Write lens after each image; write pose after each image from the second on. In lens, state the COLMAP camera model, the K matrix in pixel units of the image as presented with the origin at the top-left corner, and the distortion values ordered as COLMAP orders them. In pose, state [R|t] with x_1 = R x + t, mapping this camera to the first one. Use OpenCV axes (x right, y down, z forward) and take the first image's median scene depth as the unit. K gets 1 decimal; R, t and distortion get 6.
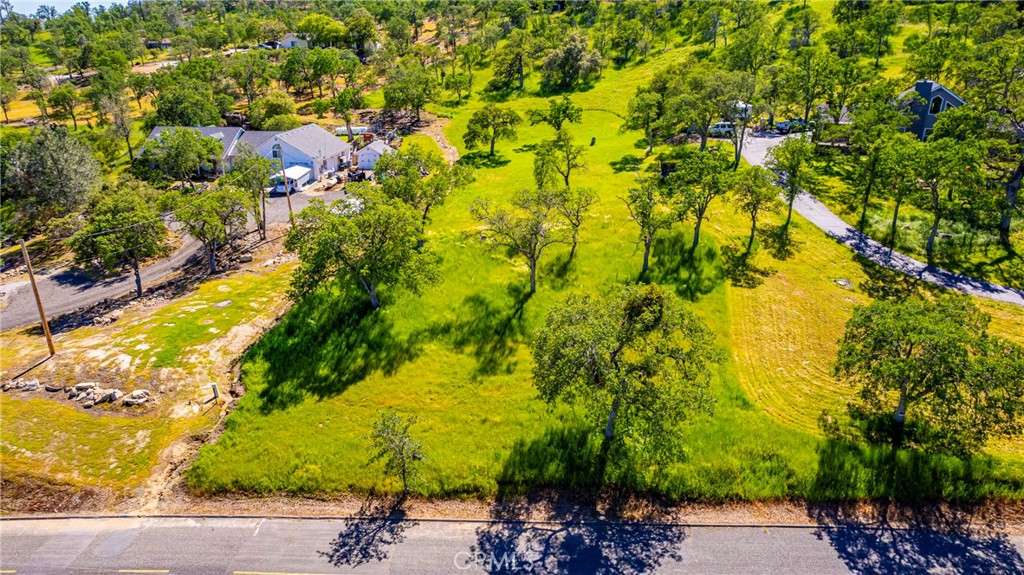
lens RADIAL K [[658.5, 0, 511.5], [0, 658.5, 280.5], [0, 0, 1]] dist [-0.071940, 0.076842]
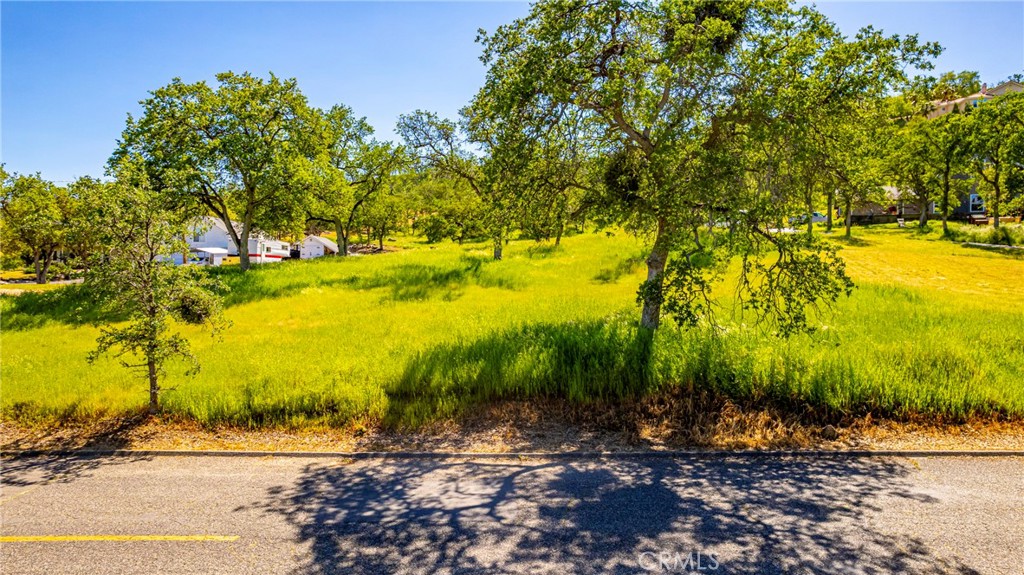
lens RADIAL K [[658.5, 0, 511.4], [0, 658.5, 289.0], [0, 0, 1]] dist [-0.071940, 0.076842]
pose [[0.999513, 0.010275, 0.029469, 0.041708], [0.000763, 0.935929, -0.352188, 0.385708], [-0.031200, 0.352039, 0.935465, 0.590177]]
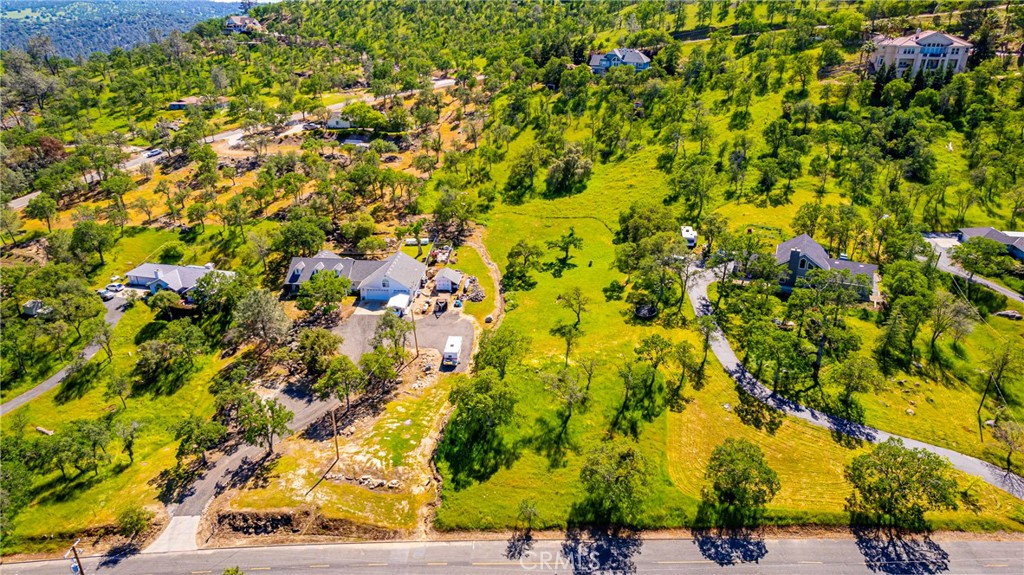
lens RADIAL K [[658.5, 0, 511.1], [0, 658.5, 282.9], [0, 0, 1]] dist [-0.071940, 0.076842]
pose [[0.999357, -0.013555, 0.033195, -0.295421], [0.011561, 0.998159, 0.059532, -0.724170], [-0.033940, -0.059110, 0.997674, -1.355493]]
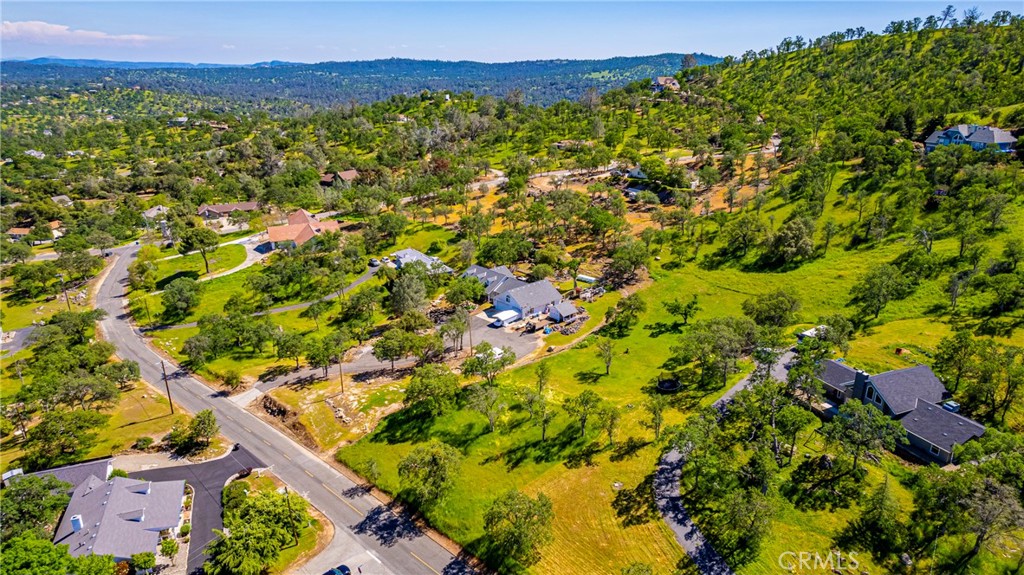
lens RADIAL K [[658.5, 0, 512.8], [0, 658.5, 285.7], [0, 0, 1]] dist [-0.071940, 0.076842]
pose [[0.750306, 0.212353, -0.626057, 1.945850], [-0.226516, 0.972260, 0.058311, -0.860666], [0.621073, 0.098061, 0.777594, -1.000566]]
